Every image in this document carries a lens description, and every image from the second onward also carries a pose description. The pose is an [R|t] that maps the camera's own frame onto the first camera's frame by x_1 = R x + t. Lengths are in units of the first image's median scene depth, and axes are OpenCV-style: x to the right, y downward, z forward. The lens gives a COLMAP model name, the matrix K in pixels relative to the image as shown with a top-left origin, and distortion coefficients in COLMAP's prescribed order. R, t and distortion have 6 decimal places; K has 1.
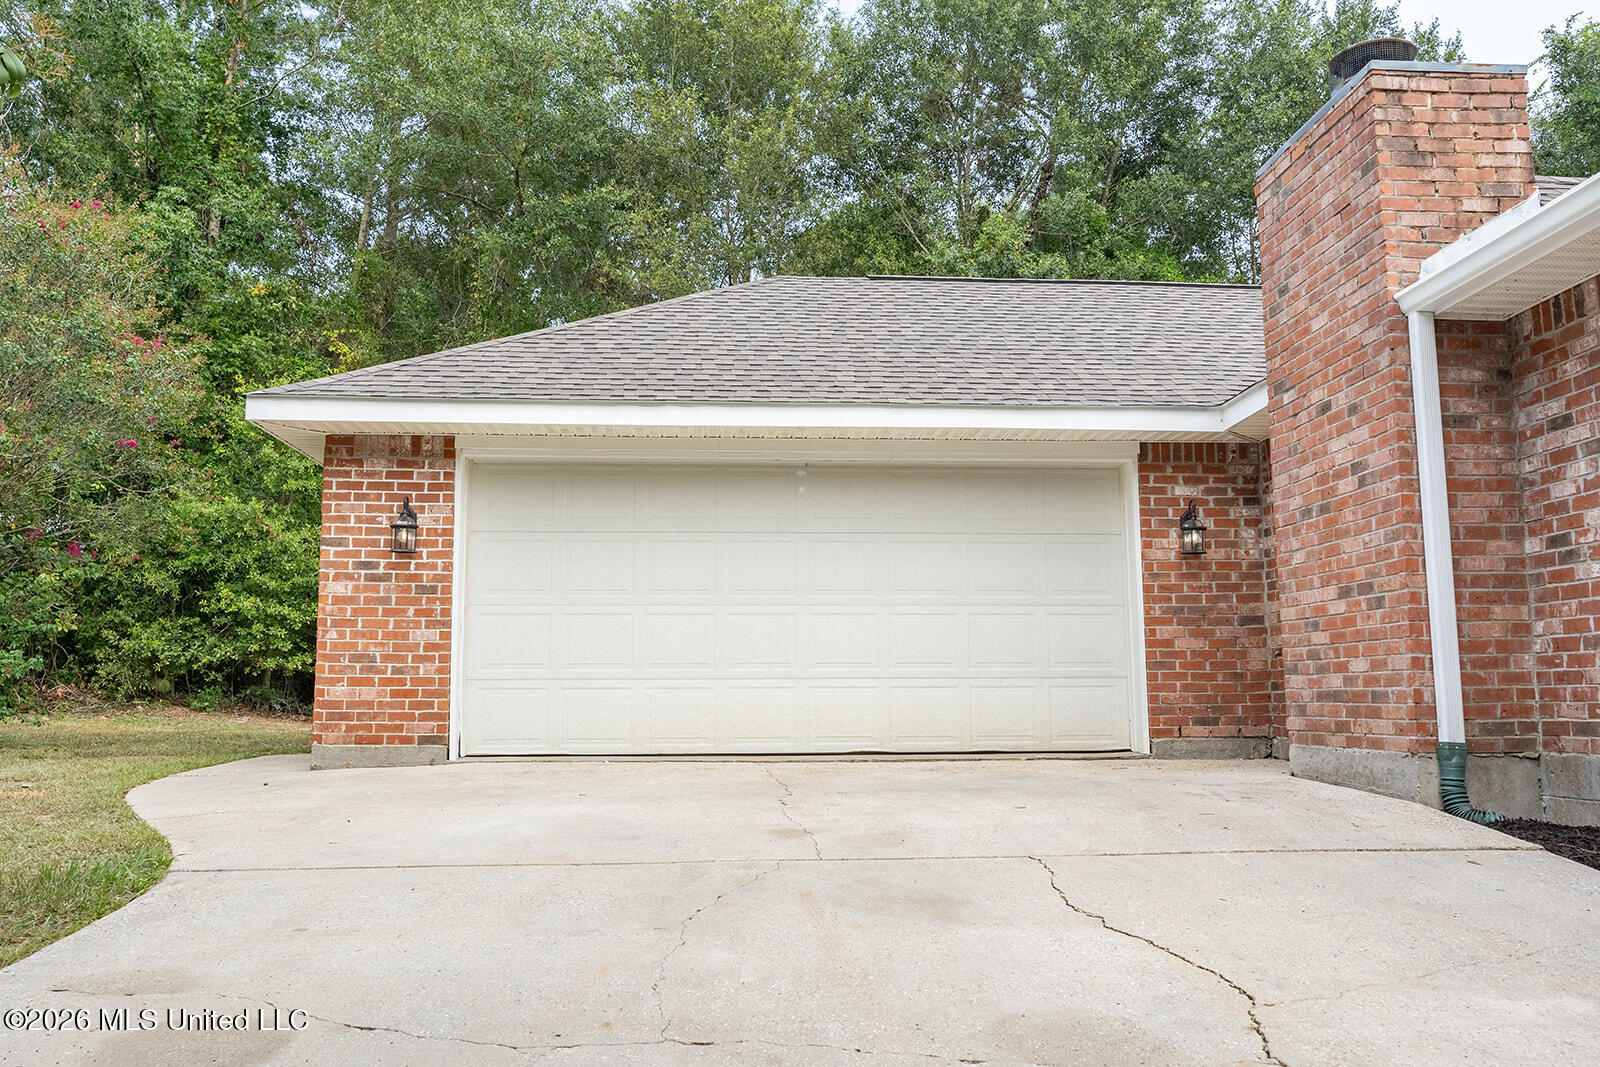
lens RADIAL K [[1278.2, 0, 800.0], [0, 1278.2, 533.5], [0, 0, 1]] dist [0.002061, 0.001747]
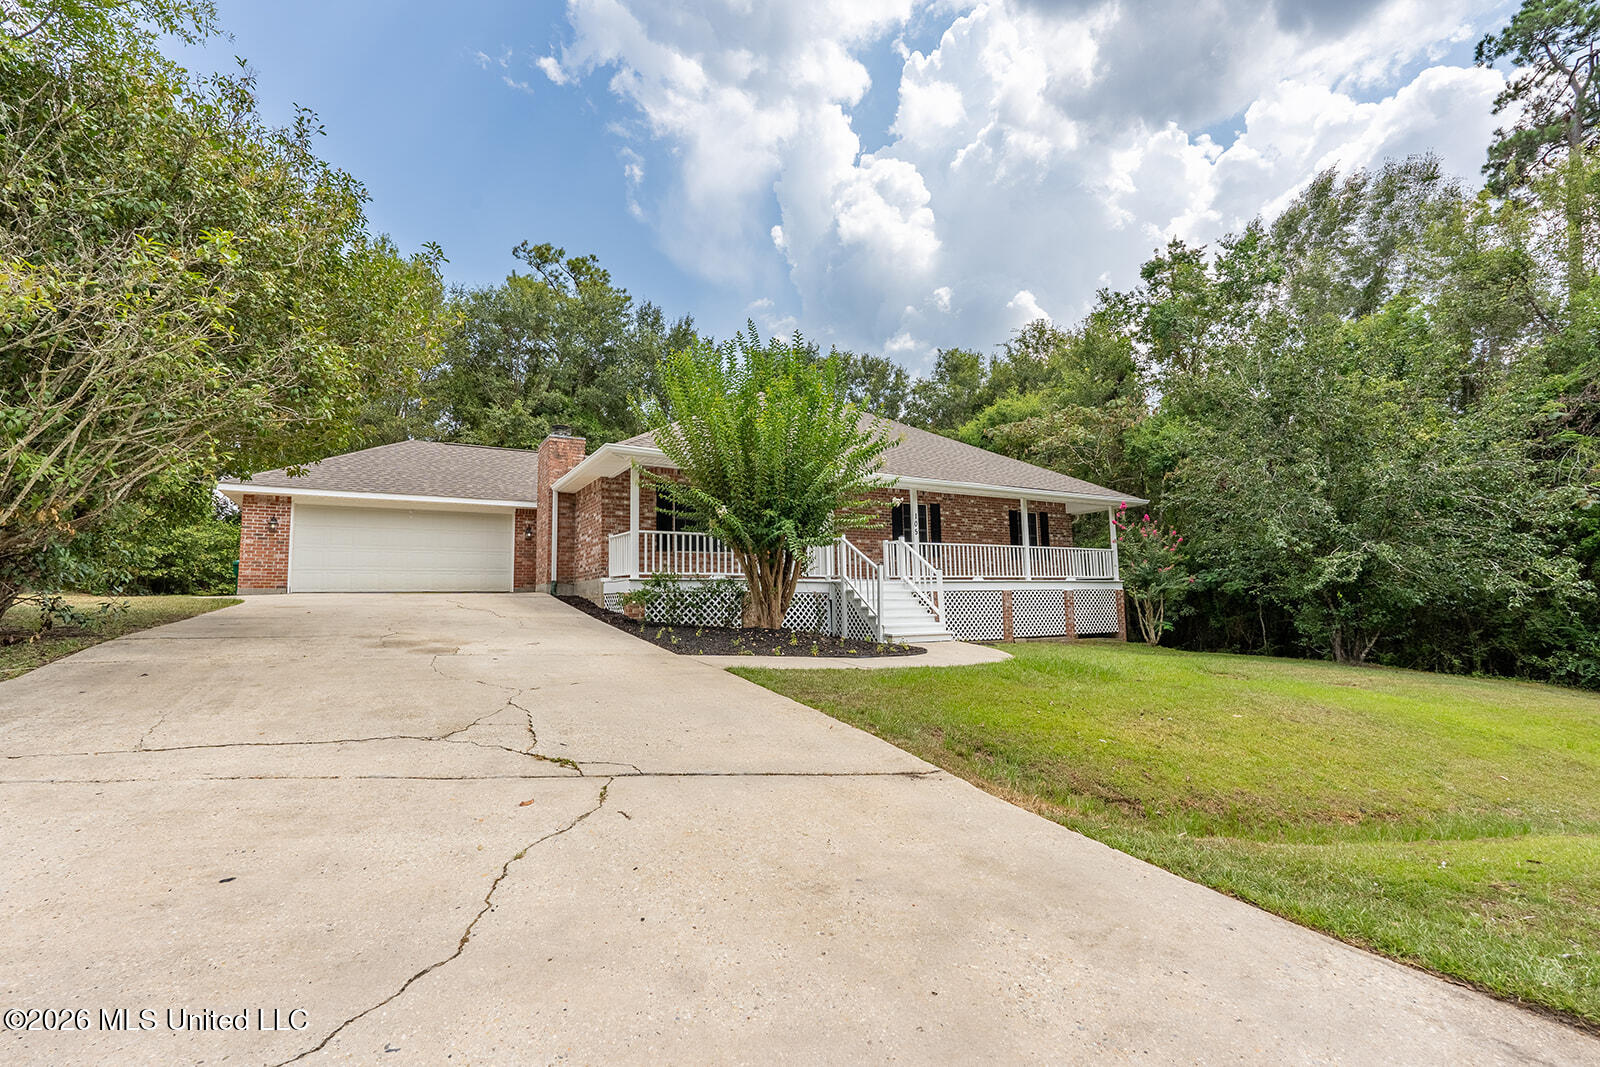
lens RADIAL K [[697.4, 0, 800.8], [0, 697.4, 528.5], [0, 0, 1]] dist [-0.003940, -0.000135]
pose [[0.891380, 0.038775, 0.451595, 0.099011], [-0.044264, 0.999019, 0.001593, -0.056230], [-0.451090, -0.021410, 0.892222, -1.241880]]
